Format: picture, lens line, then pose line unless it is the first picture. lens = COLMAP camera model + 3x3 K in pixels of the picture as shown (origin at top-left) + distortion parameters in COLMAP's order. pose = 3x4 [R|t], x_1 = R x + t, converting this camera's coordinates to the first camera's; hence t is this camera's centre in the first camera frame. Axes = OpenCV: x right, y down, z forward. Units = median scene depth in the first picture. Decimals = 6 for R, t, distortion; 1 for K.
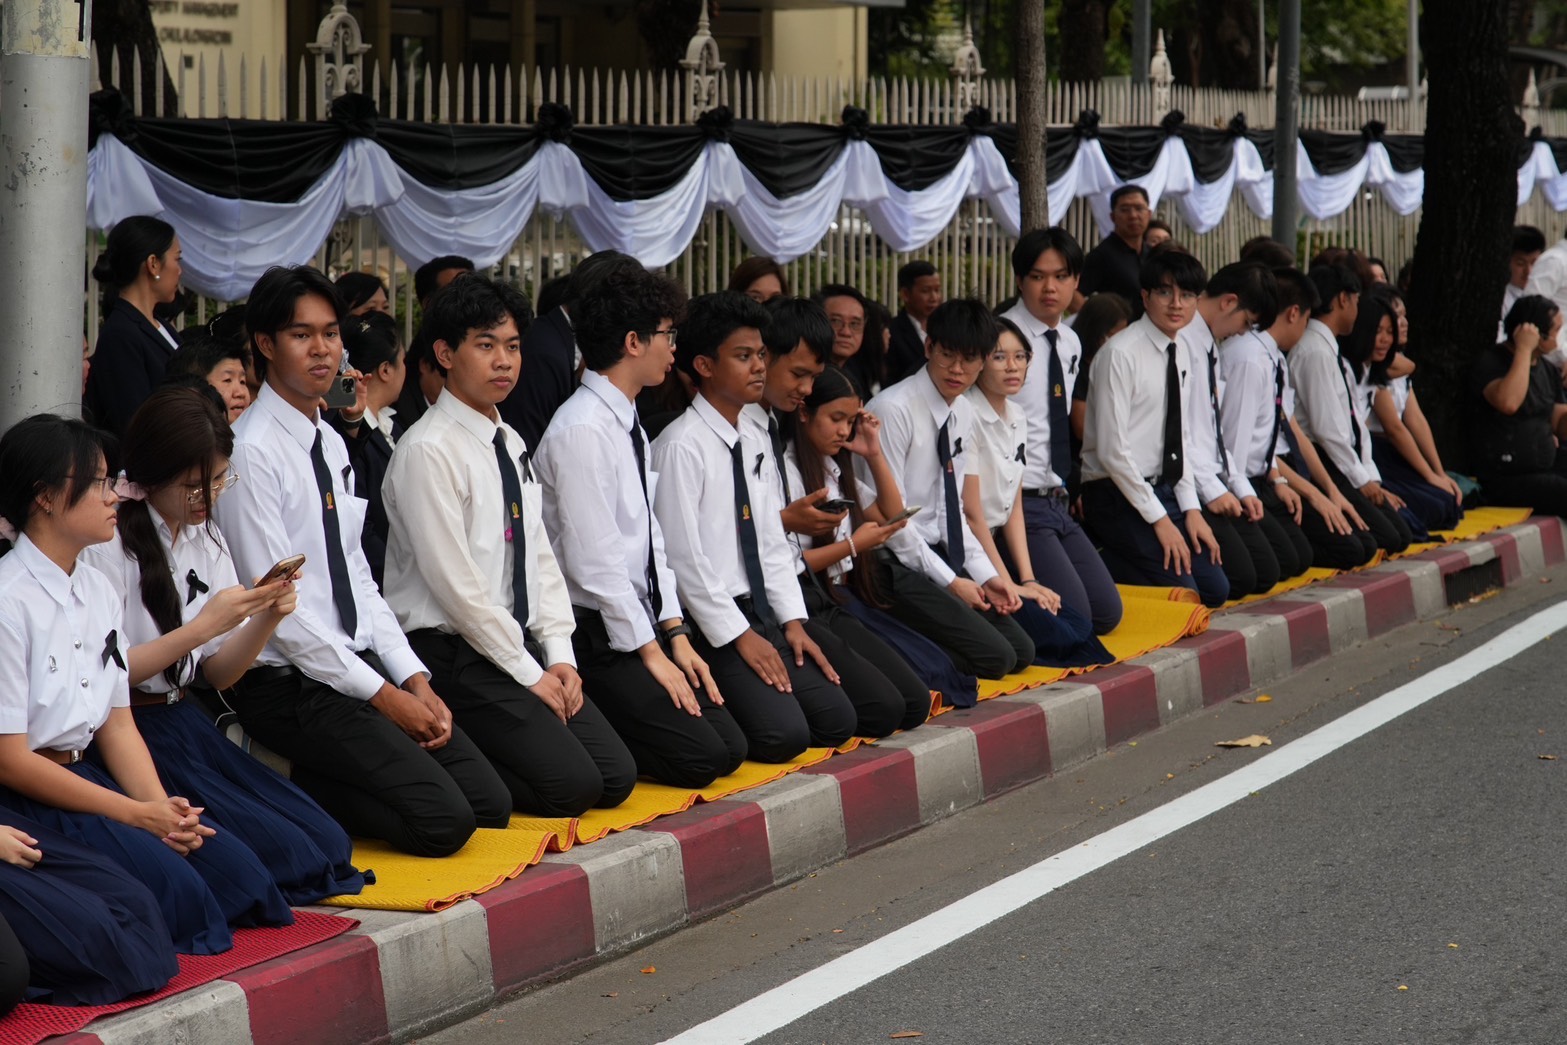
lens RADIAL K [[649.9, 0, 783.5], [0, 649.9, 522.5], [0, 0, 1]] dist [0.007536, -0.000056]
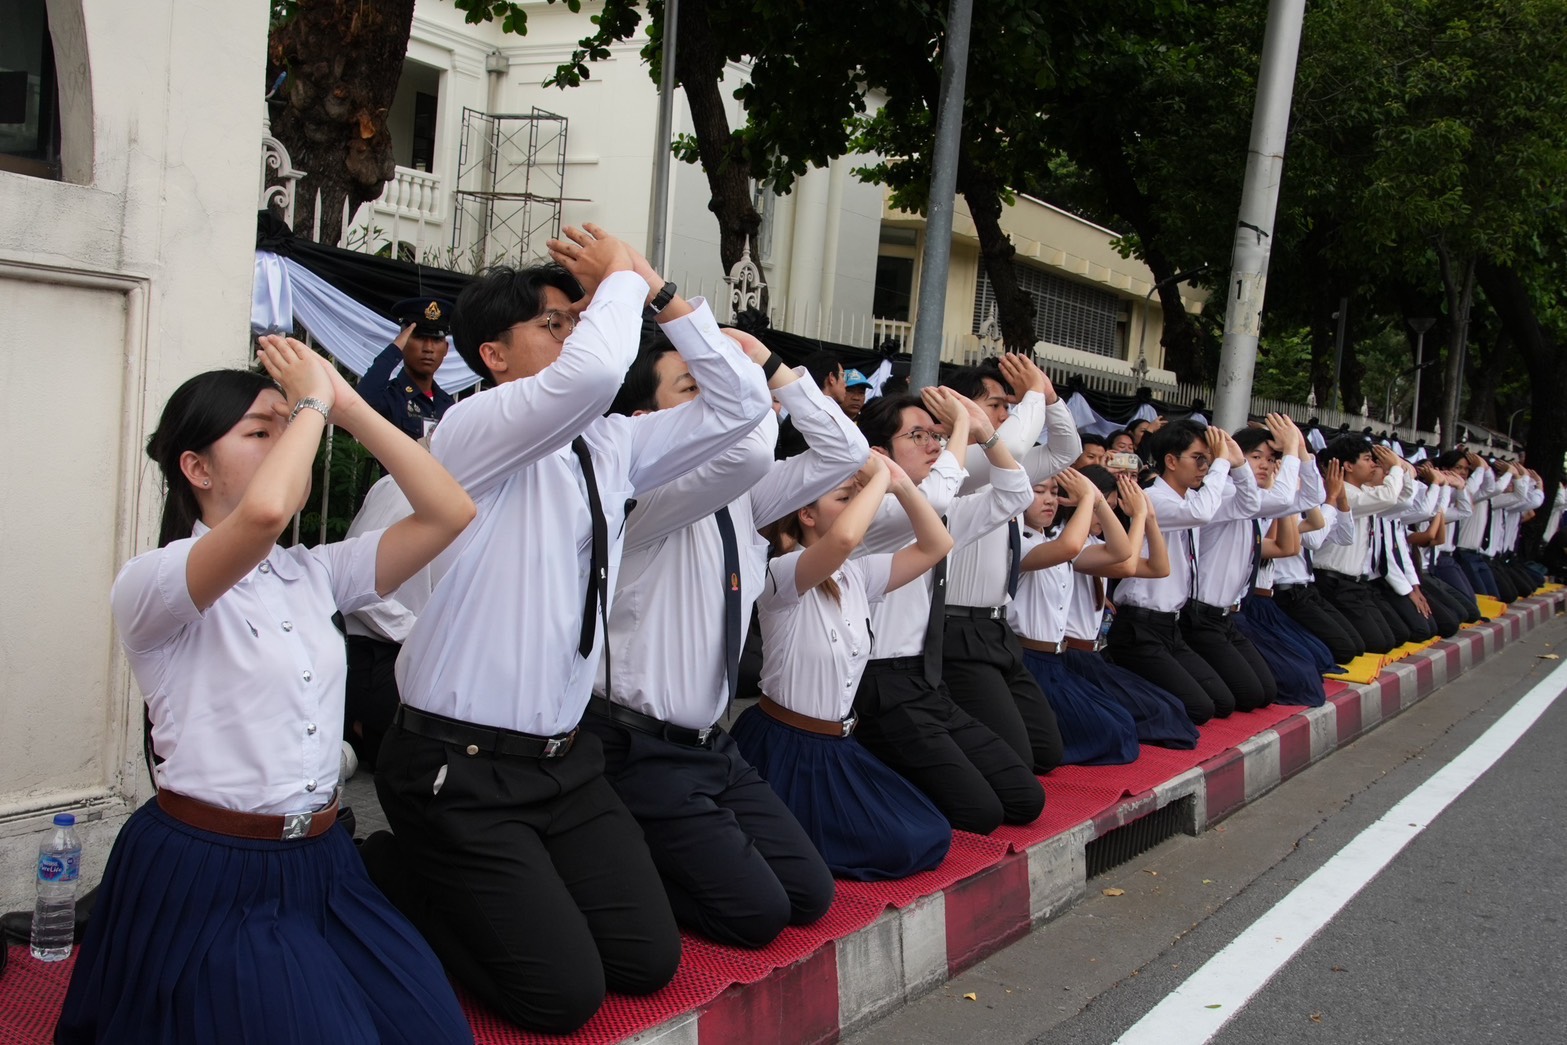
lens RADIAL K [[739.9, 0, 782.9], [0, 739.9, 546.8], [0, 0, 1]] dist [0.002000, 0.000258]
pose [[0.958728, 0.073878, 0.274560, -1.858338], [-0.004982, 0.969870, -0.243574, 0.385902], [-0.284282, 0.232153, 0.930209, -0.672524]]
